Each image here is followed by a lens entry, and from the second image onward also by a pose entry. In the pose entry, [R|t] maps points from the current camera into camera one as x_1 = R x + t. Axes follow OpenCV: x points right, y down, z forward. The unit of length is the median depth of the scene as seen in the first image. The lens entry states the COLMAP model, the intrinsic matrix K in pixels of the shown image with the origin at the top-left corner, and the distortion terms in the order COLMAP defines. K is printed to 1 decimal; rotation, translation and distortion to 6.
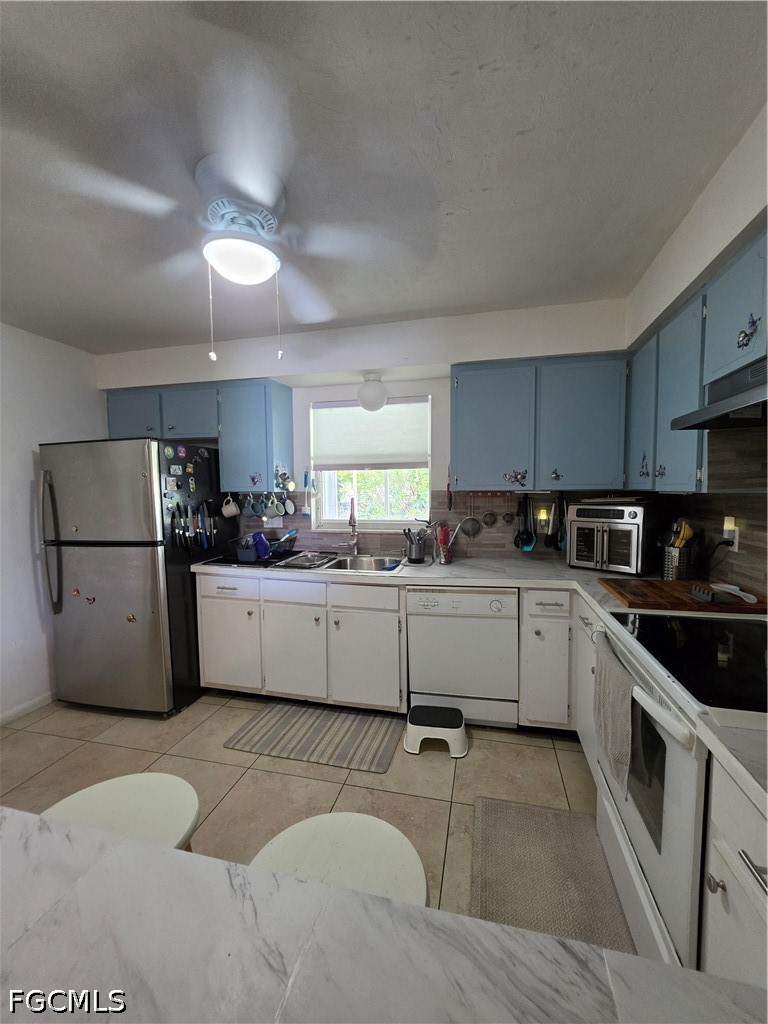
lens RADIAL K [[418.2, 0, 384.0], [0, 418.2, 512.0], [0, 0, 1]] dist [-0.001652, 0.001243]
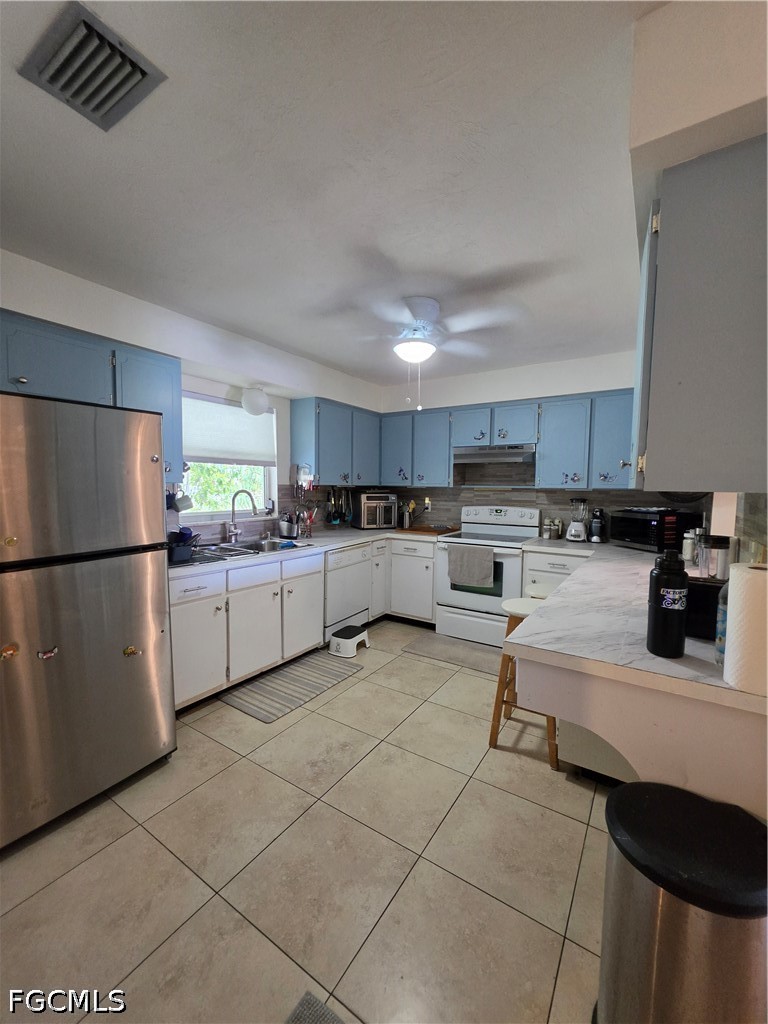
lens RADIAL K [[418.2, 0, 384.0], [0, 418.2, 512.0], [0, 0, 1]] dist [-0.001652, 0.001243]
pose [[0.330848, -0.047179, 0.942504, -1.198189], [0.041077, 0.998523, 0.035564, -0.000182], [-0.942790, 0.026949, 0.332297, 0.339974]]
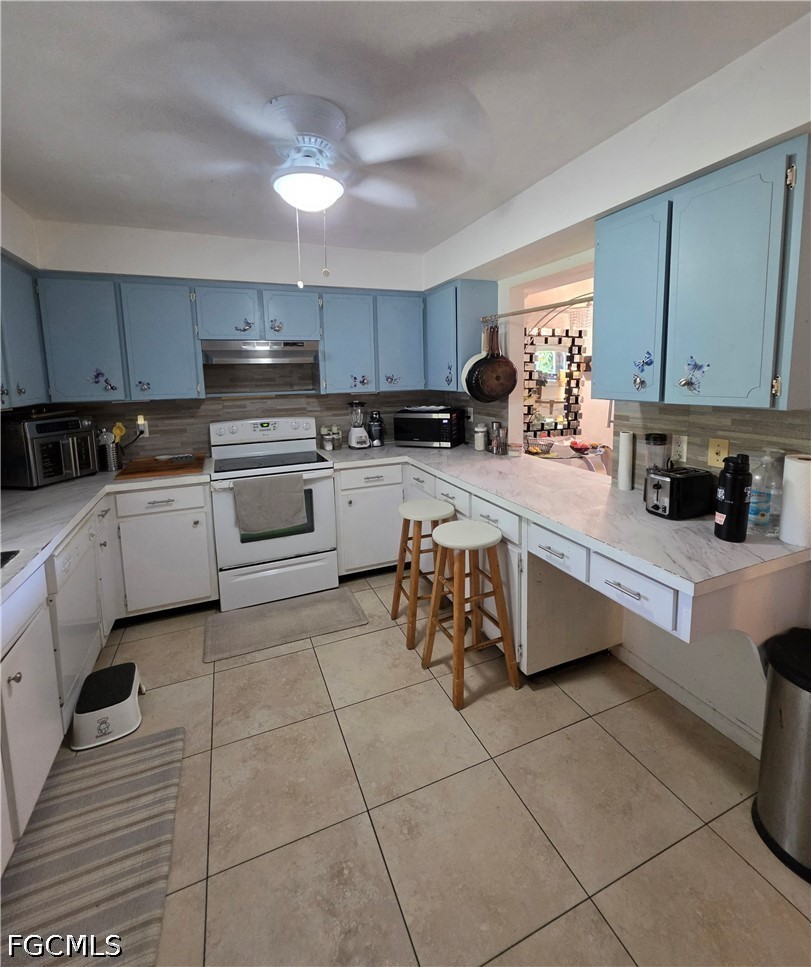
lens RADIAL K [[441.7, 0, 414.6], [0, 441.7, 427.2], [0, 0, 1]] dist [0.000027, -0.000105]
pose [[-0.605740, -0.072397, 0.792362, -0.839369], [0.072968, 0.986601, 0.145926, -0.085350], [-0.792310, 0.146210, -0.592341, 0.914355]]
